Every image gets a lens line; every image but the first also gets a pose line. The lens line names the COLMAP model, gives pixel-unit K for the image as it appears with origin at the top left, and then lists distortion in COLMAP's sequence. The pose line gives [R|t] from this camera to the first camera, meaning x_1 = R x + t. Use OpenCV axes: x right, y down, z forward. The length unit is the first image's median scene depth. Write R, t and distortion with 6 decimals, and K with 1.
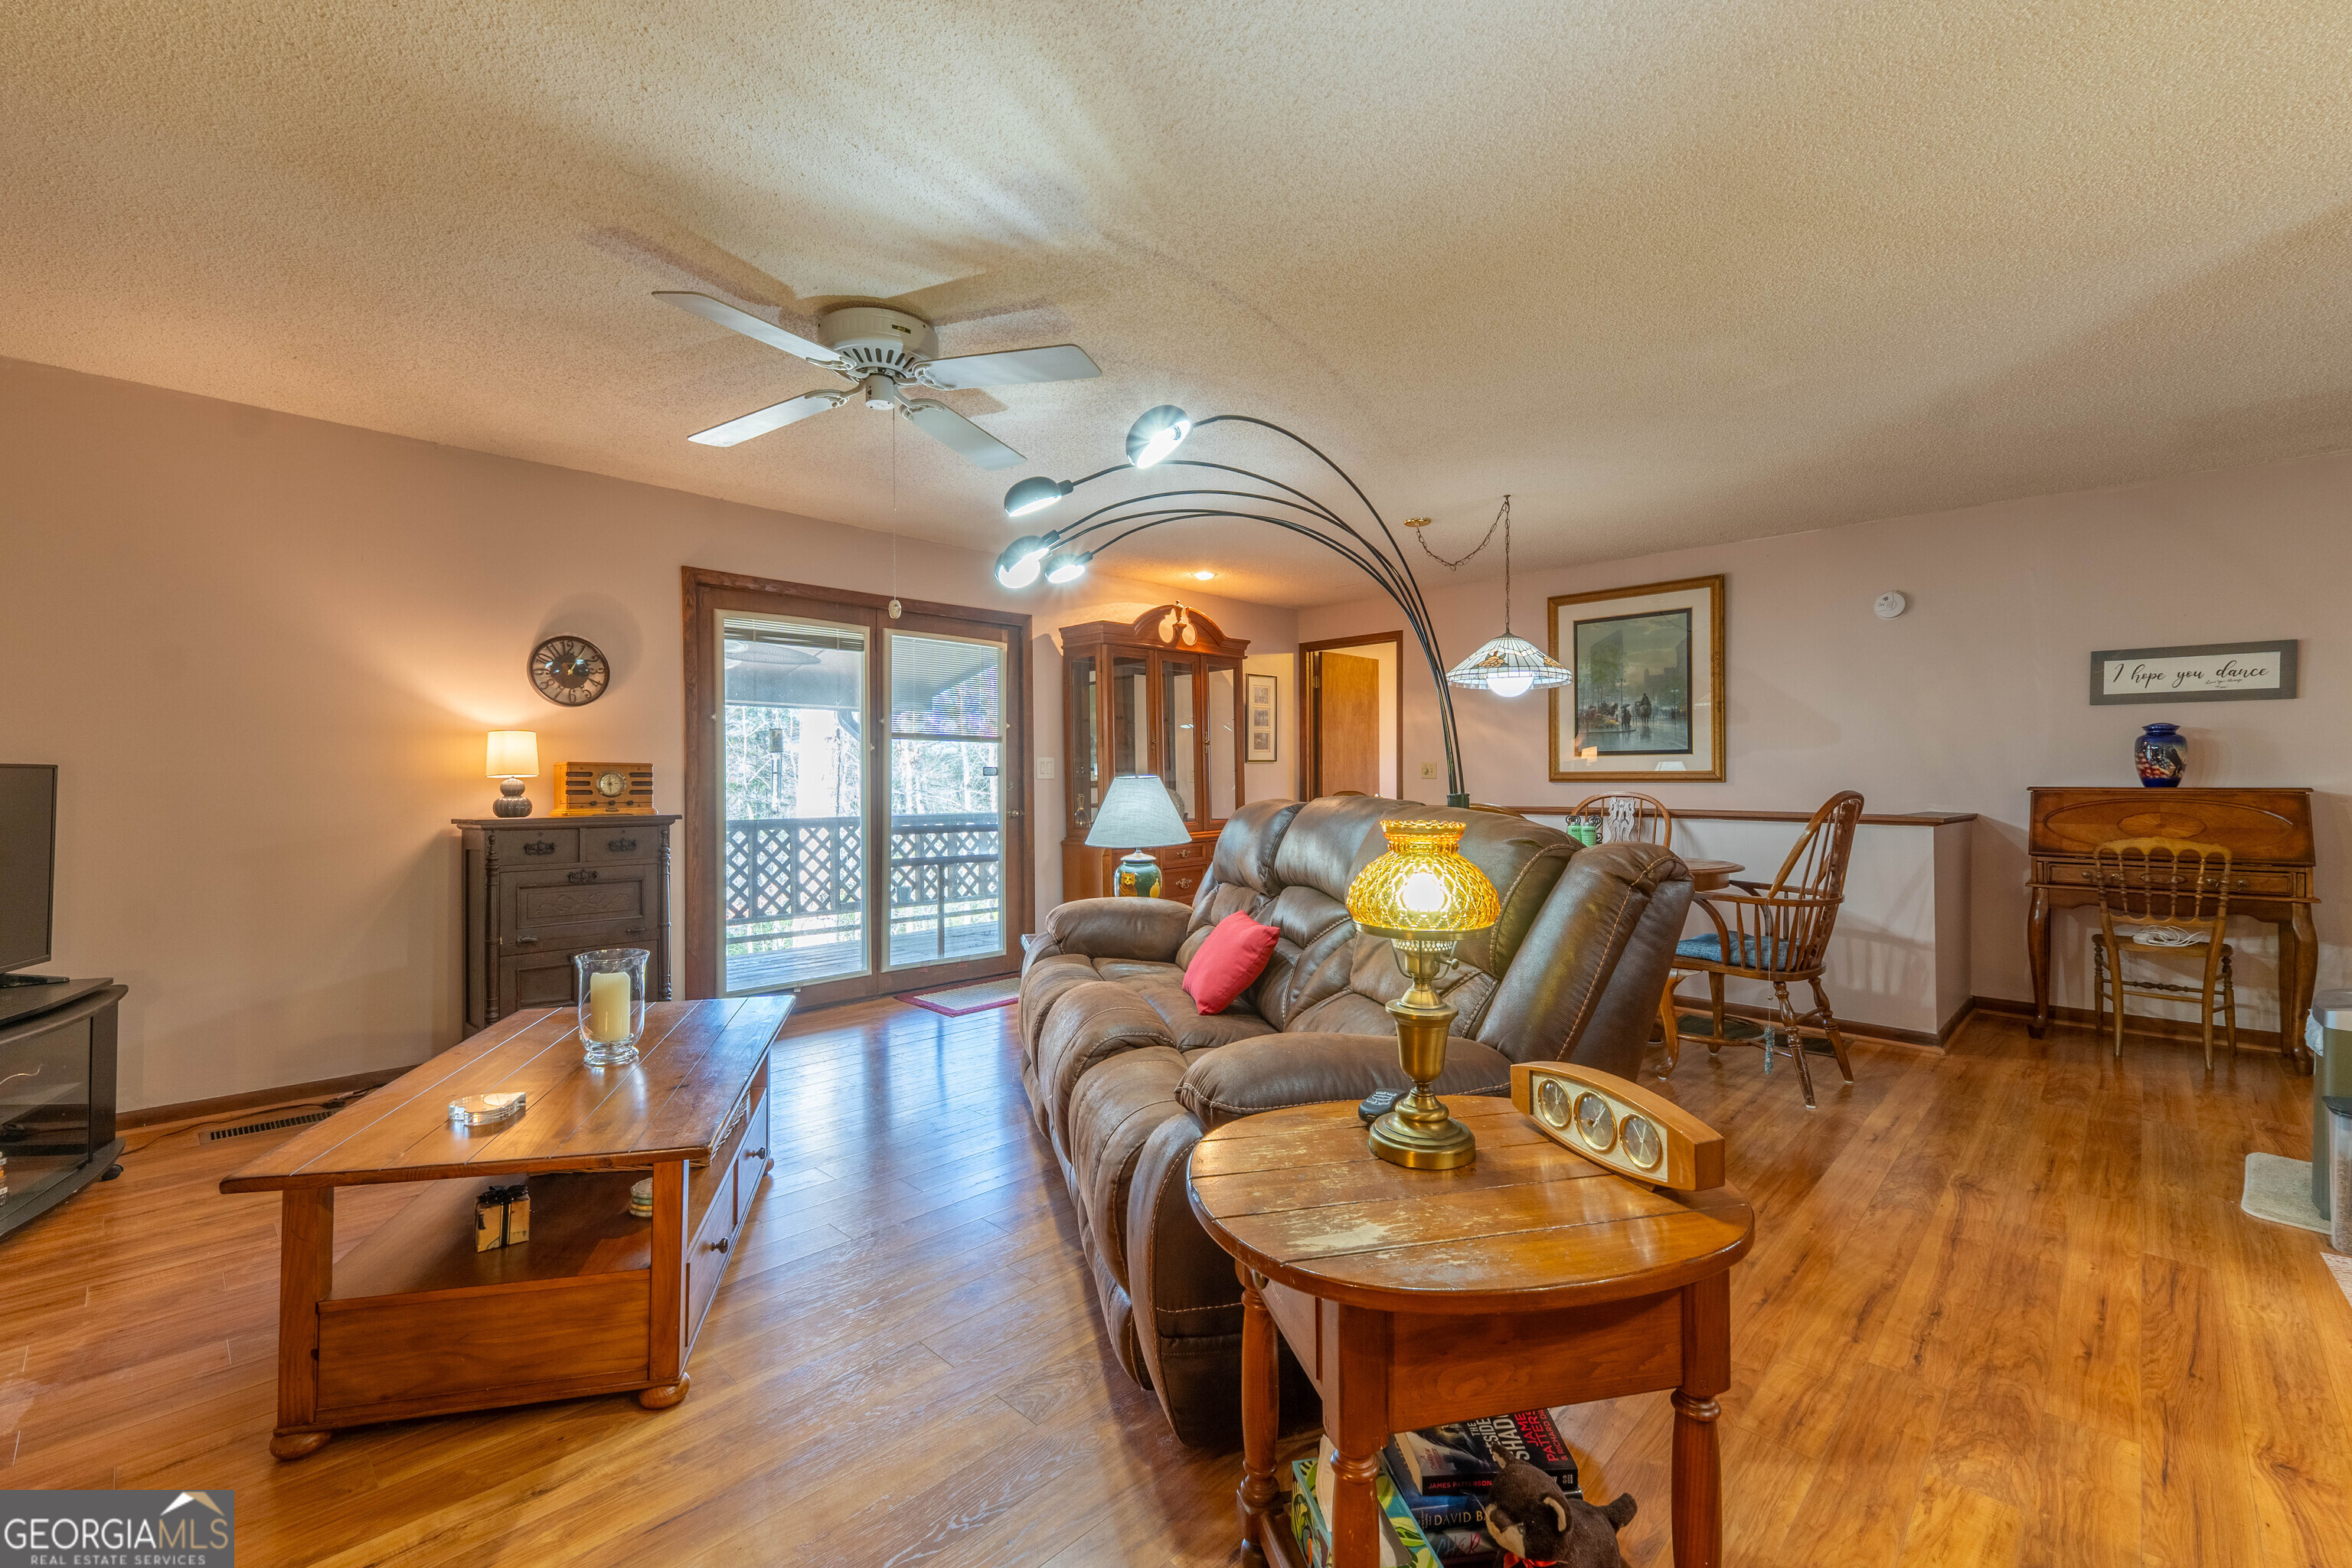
lens RADIAL K [[994.6, 0, 1185.6], [0, 994.6, 782.0], [0, 0, 1]] dist [0.005430, -0.000922]
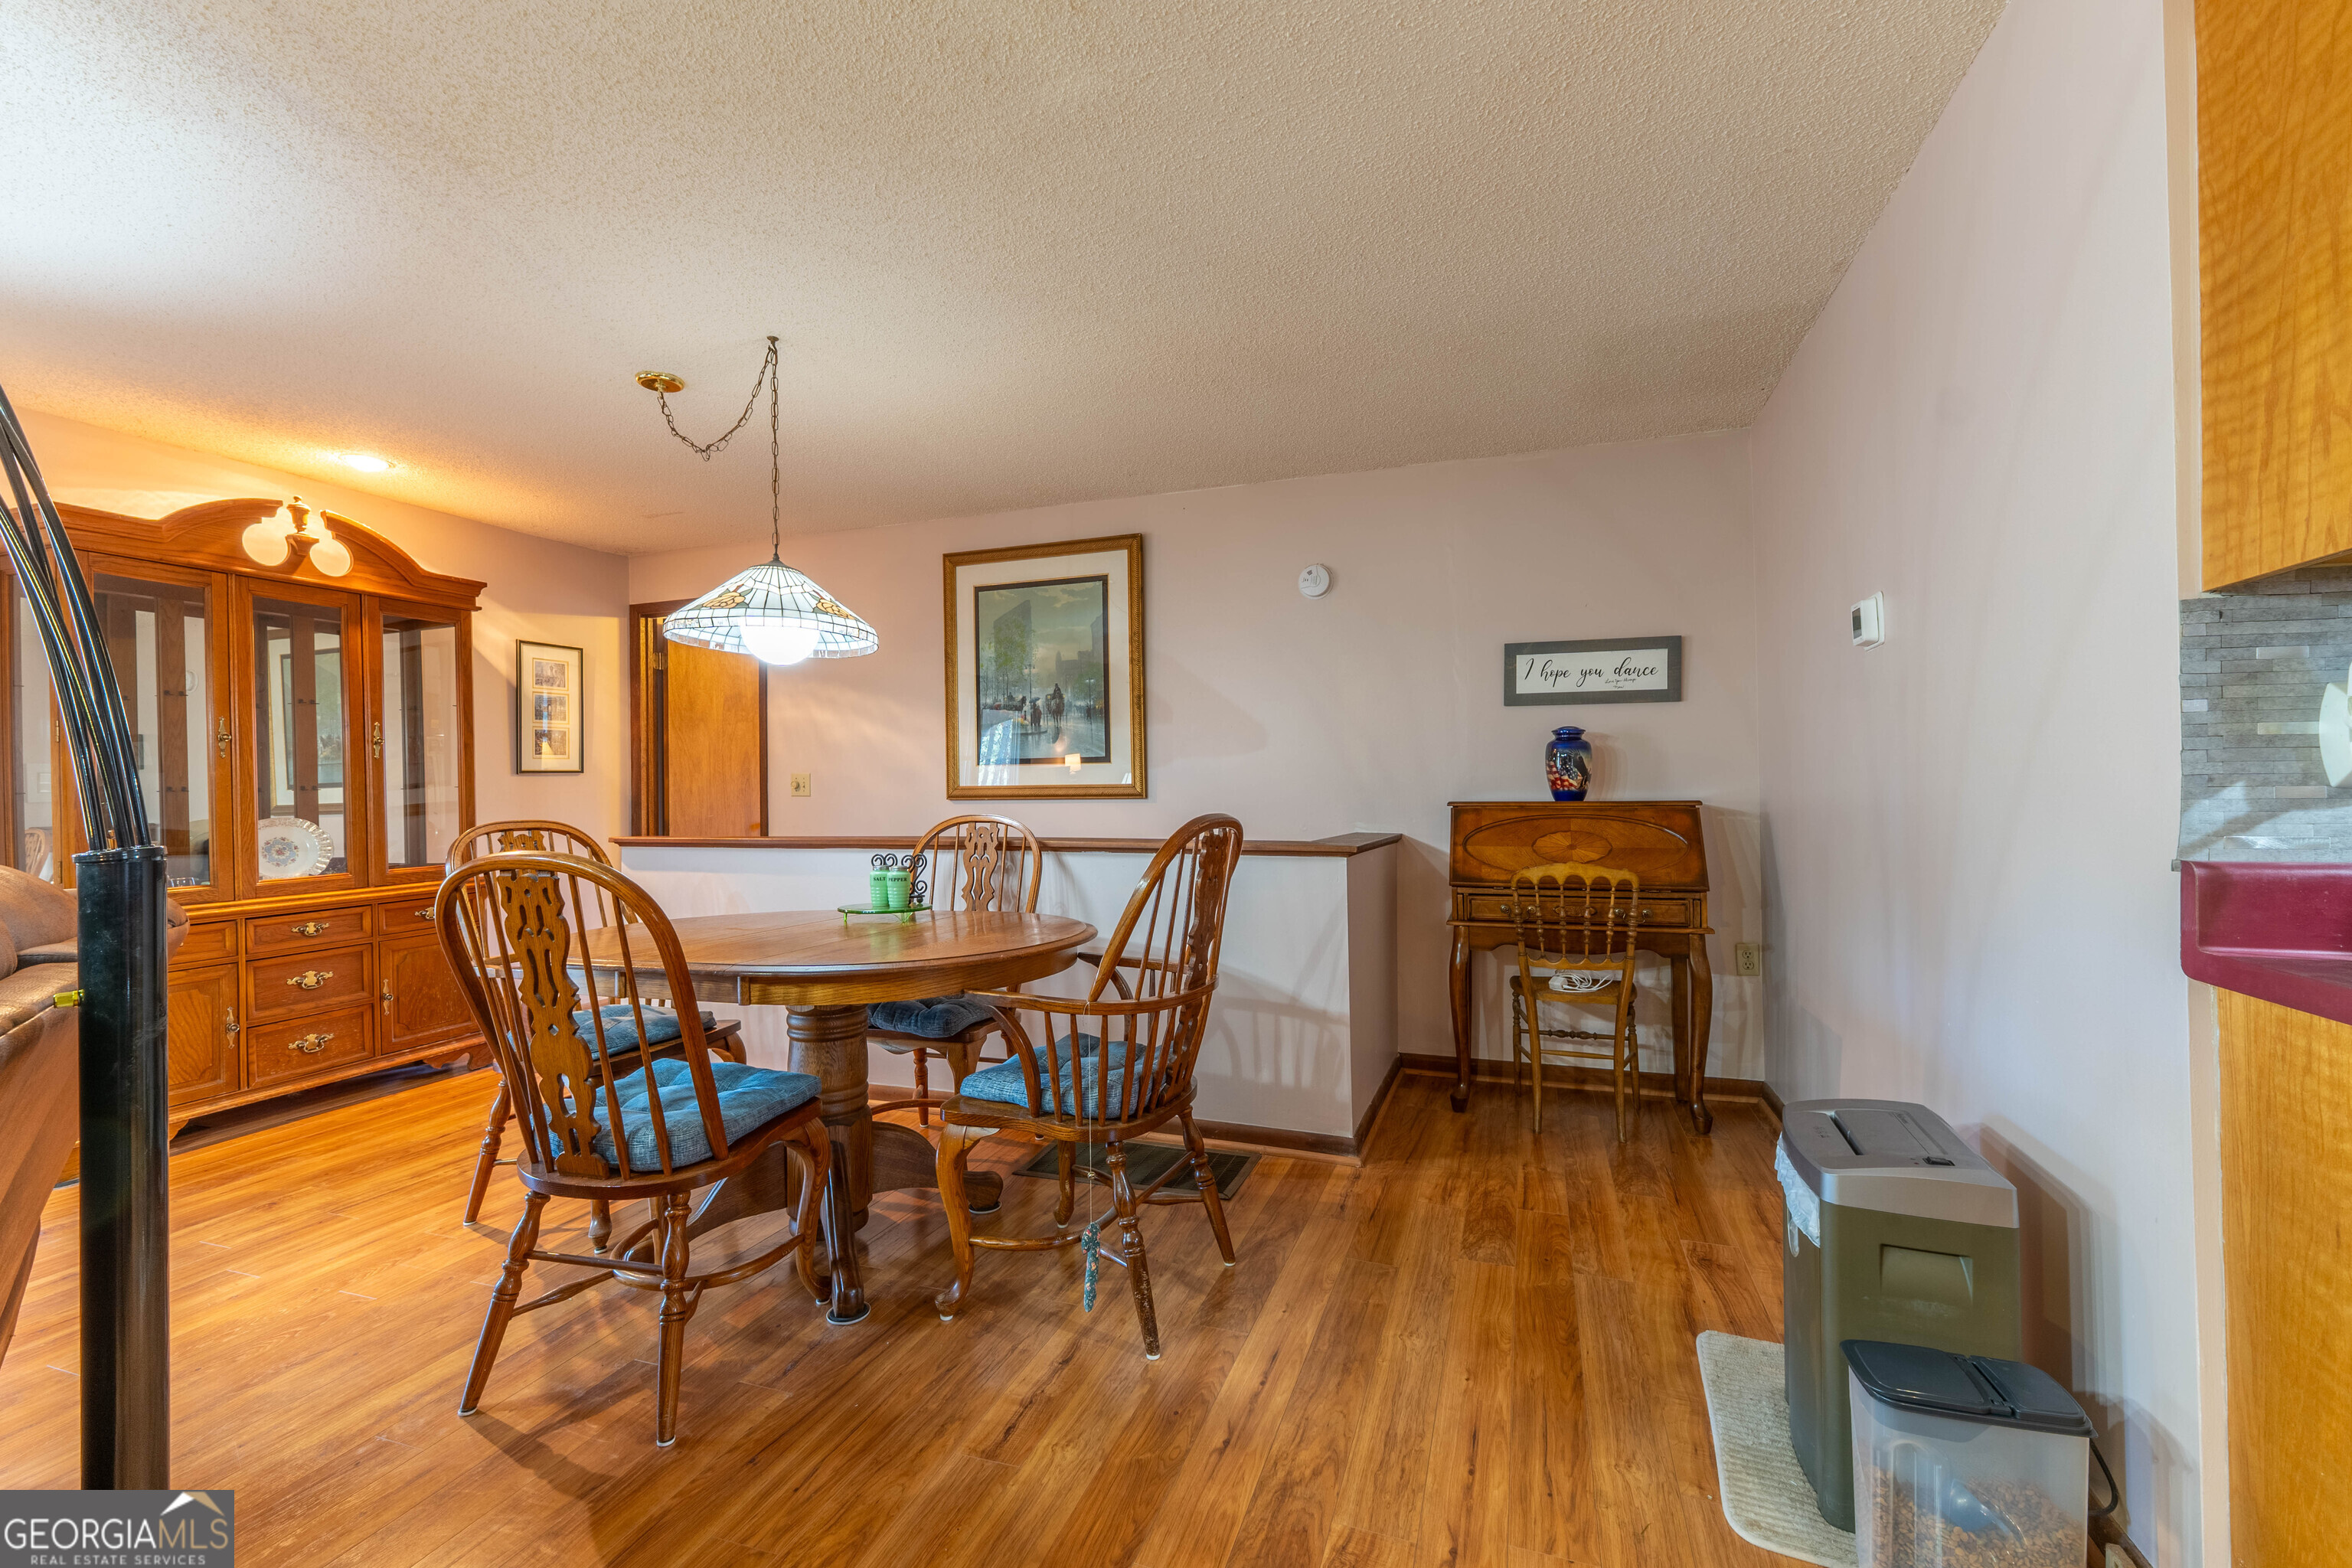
lens RADIAL K [[994.6, 0, 1192.6], [0, 994.6, 783.3], [0, 0, 1]] dist [0.005430, -0.000922]
pose [[0.905074, -0.002978, 0.425243, 0.316165], [0.009064, 0.999883, -0.012289, -0.002316], [-0.425157, 0.014977, 0.904996, 0.359947]]
